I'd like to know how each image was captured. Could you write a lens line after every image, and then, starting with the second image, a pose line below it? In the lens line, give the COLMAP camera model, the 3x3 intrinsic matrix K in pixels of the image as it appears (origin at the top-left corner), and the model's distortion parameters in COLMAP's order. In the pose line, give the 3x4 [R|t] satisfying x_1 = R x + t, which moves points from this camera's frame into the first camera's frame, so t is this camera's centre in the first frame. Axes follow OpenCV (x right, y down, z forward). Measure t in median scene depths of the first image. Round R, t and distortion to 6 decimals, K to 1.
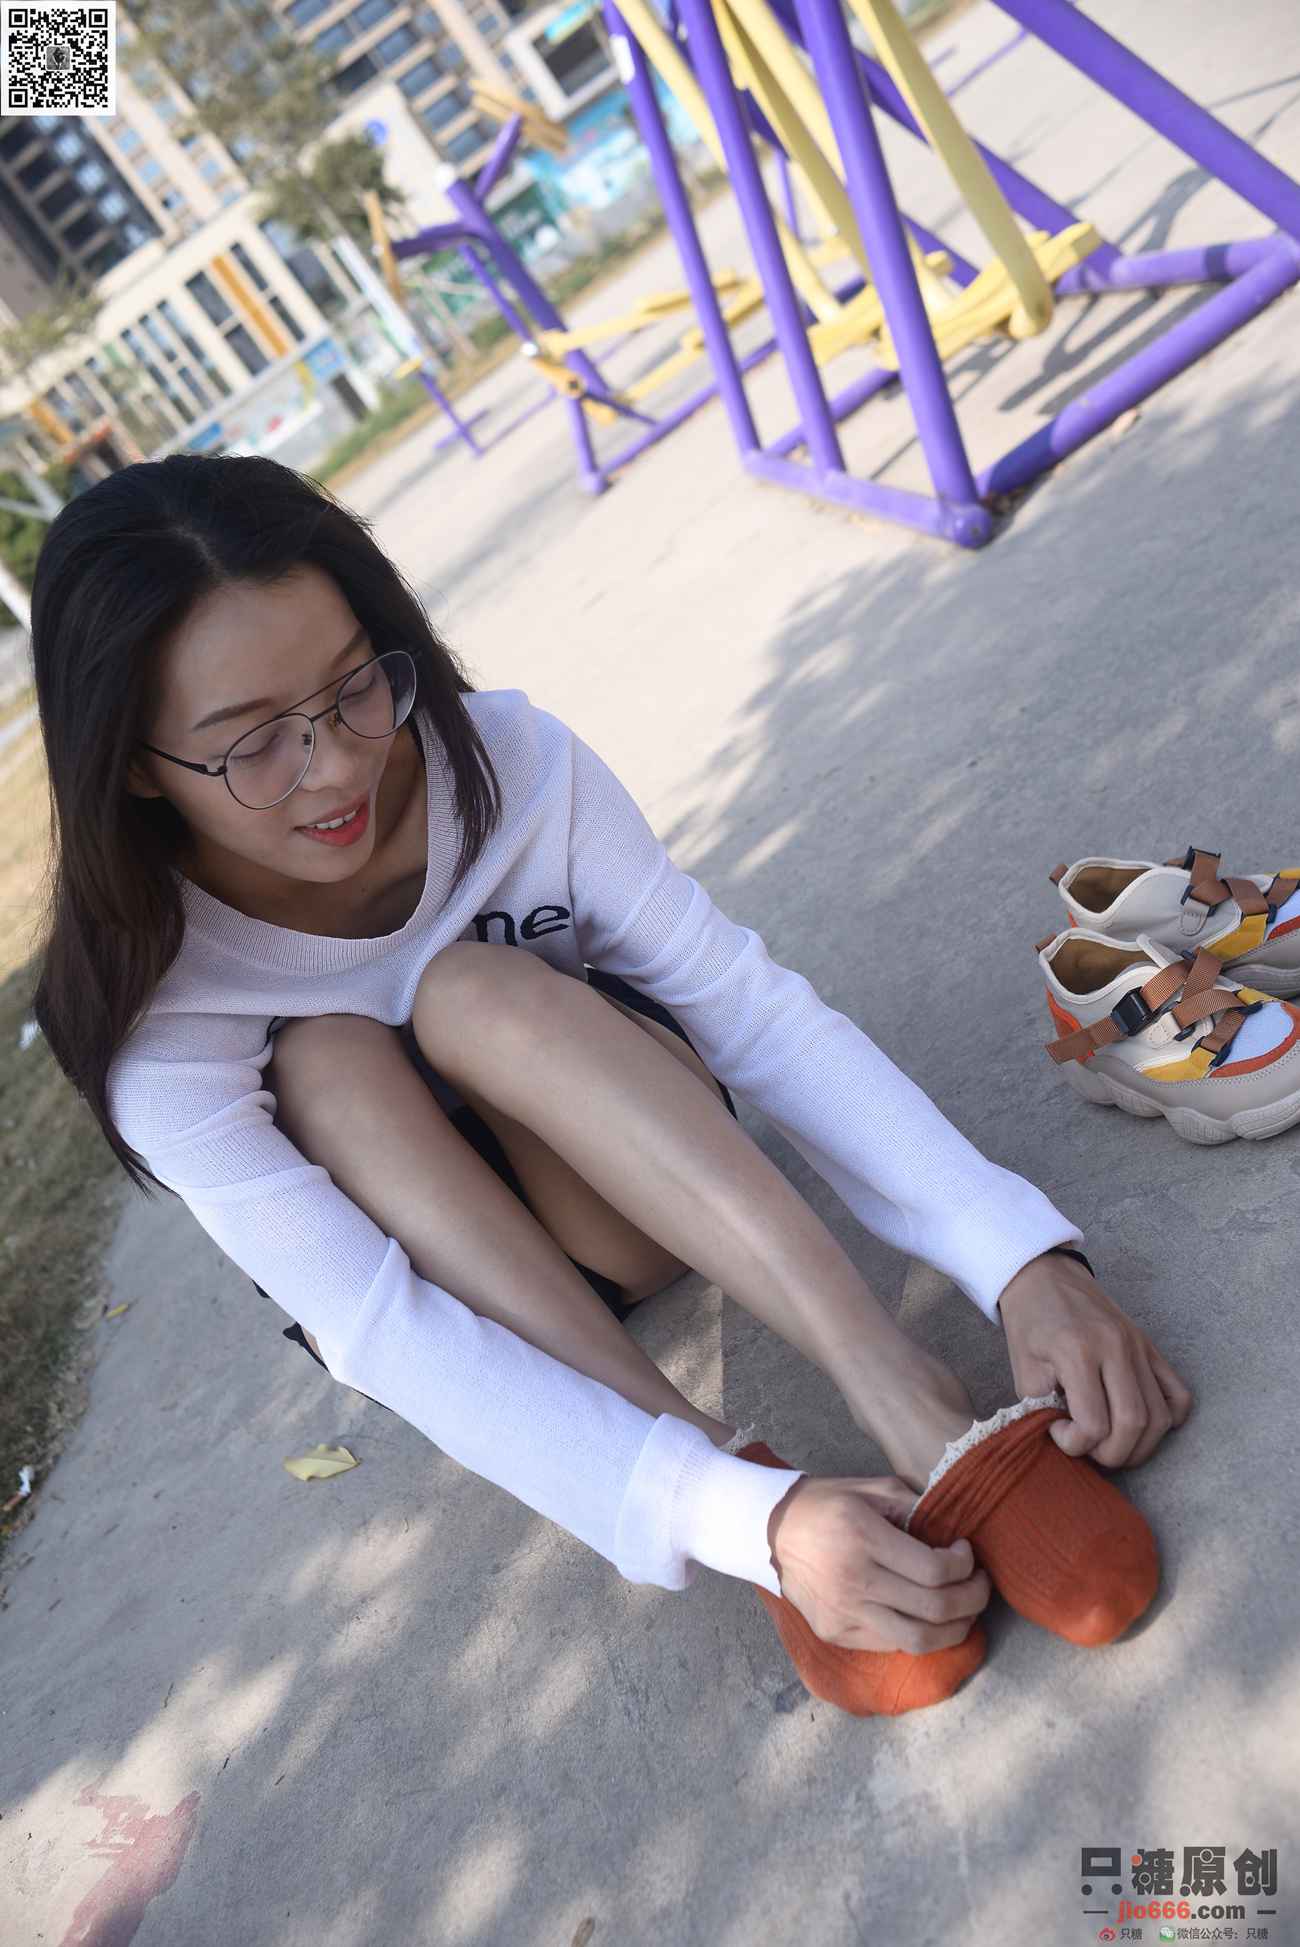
lens RADIAL K [[1972.7, 0, 650.0], [0, 1972.7, 973.5], [0, 0, 1]] dist [0.000236, 0.006798]
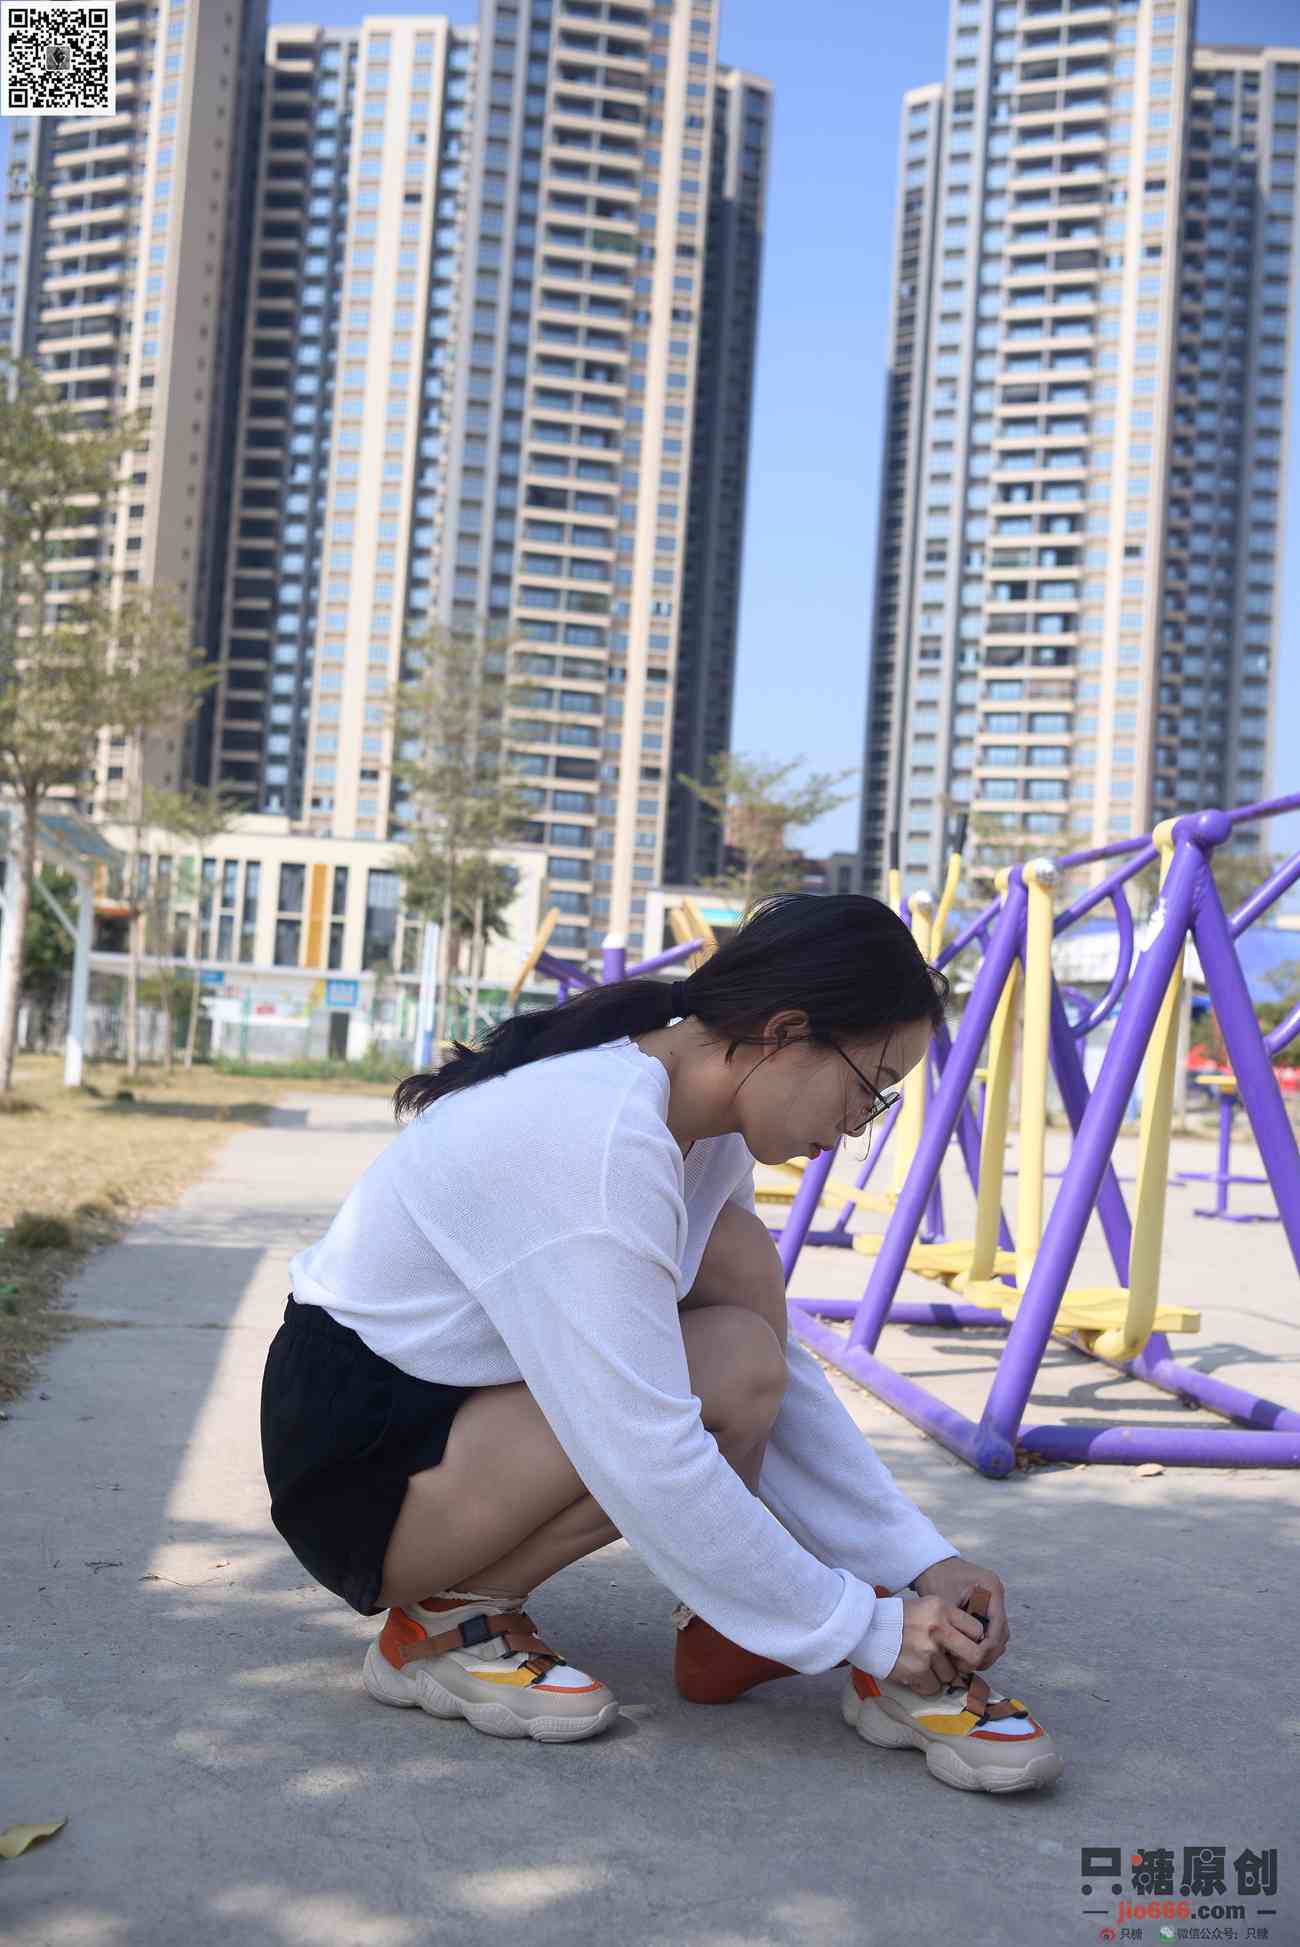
lens RADIAL K [[1962.5, 0, 650.0], [0, 1962.5, 973.5], [0, 0, 1]] dist [-0.000947, 0.007497]
pose [[0.780258, 0.624343, -0.037327, -0.070620], [-0.584031, 0.705920, -0.400731, 0.082477], [-0.223844, 0.334474, 0.915435, -0.023730]]
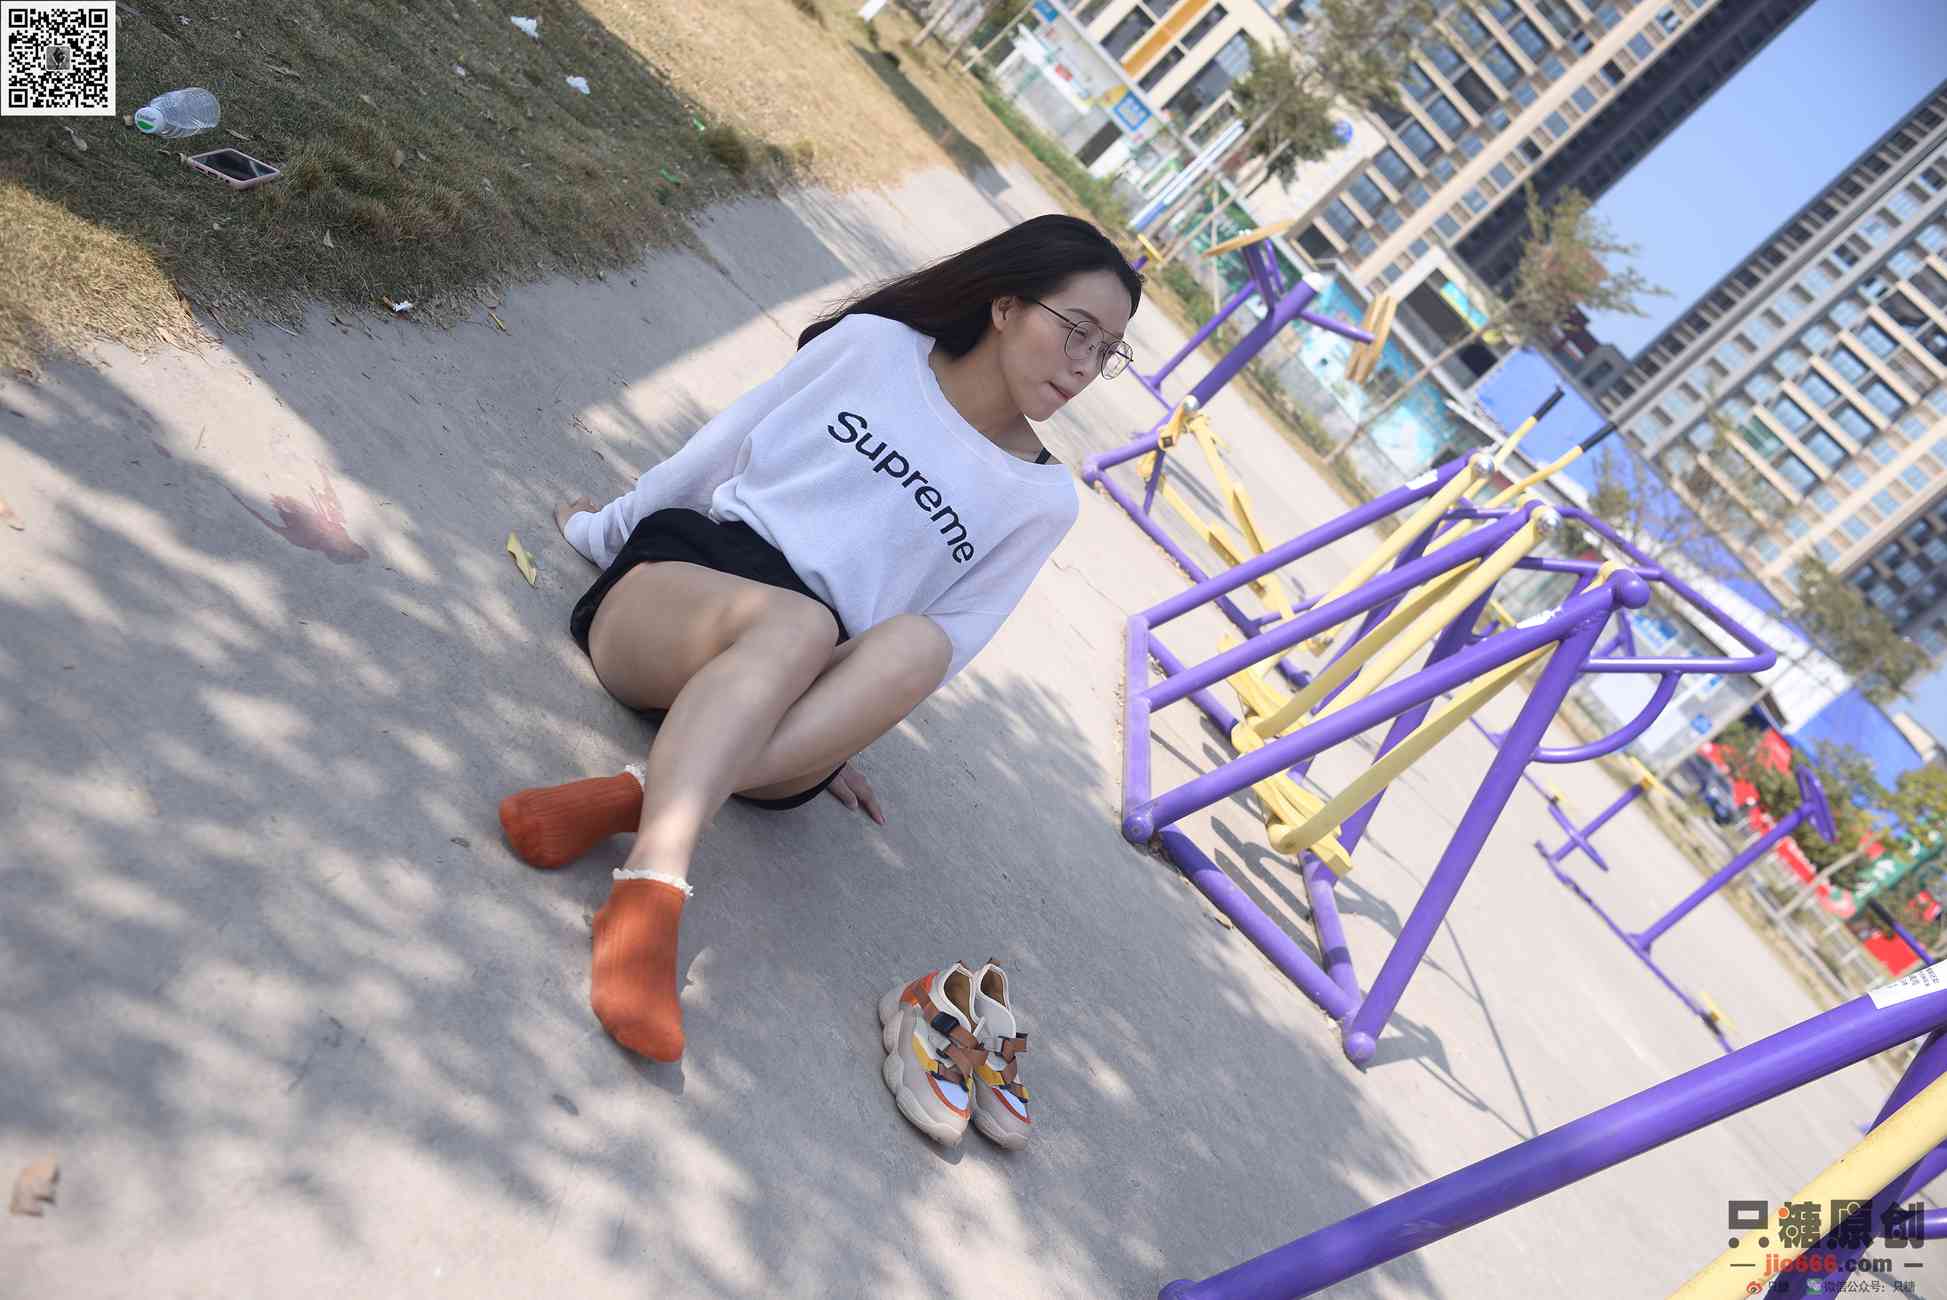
lens RADIAL K [[1957.9, 0, 973.5], [0, 1957.9, 650.0], [0, 0, 1]] dist [0.001708, 0.000764]
pose [[0.148109, 0.983642, 0.102529, -0.075617], [-0.969122, 0.165021, -0.183223, 0.075401], [-0.197145, -0.072226, 0.977710, -0.202919]]
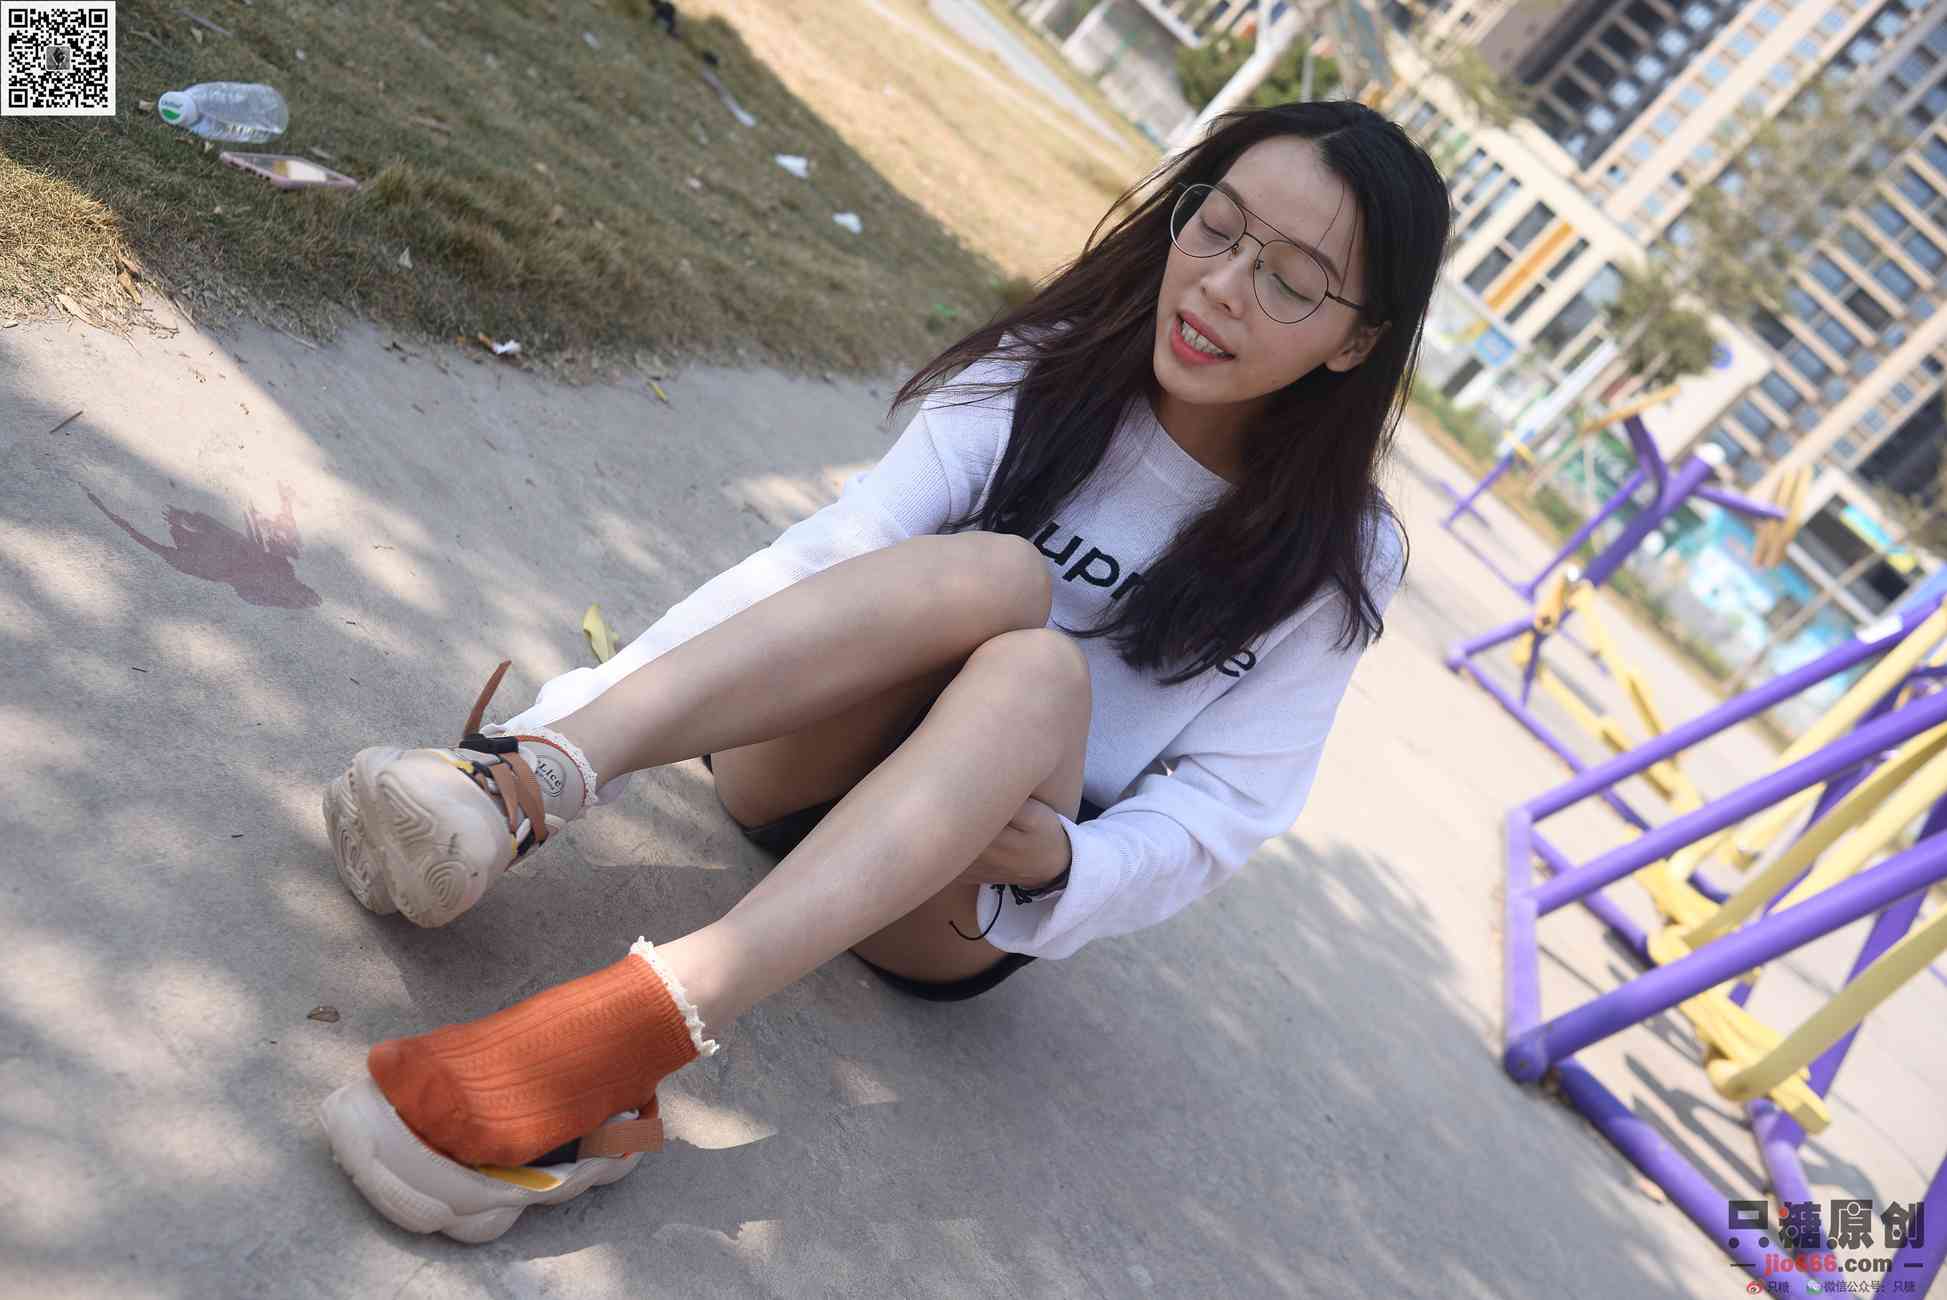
lens RADIAL K [[1972.7, 0, 973.5], [0, 1972.7, 650.0], [0, 0, 1]] dist [0.000236, 0.006798]
pose [[0.169996, 0.983924, -0.054722, -0.025996], [-0.985361, 0.168998, -0.022424, 0.028553], [-0.012816, 0.057733, 0.998250, -0.024952]]
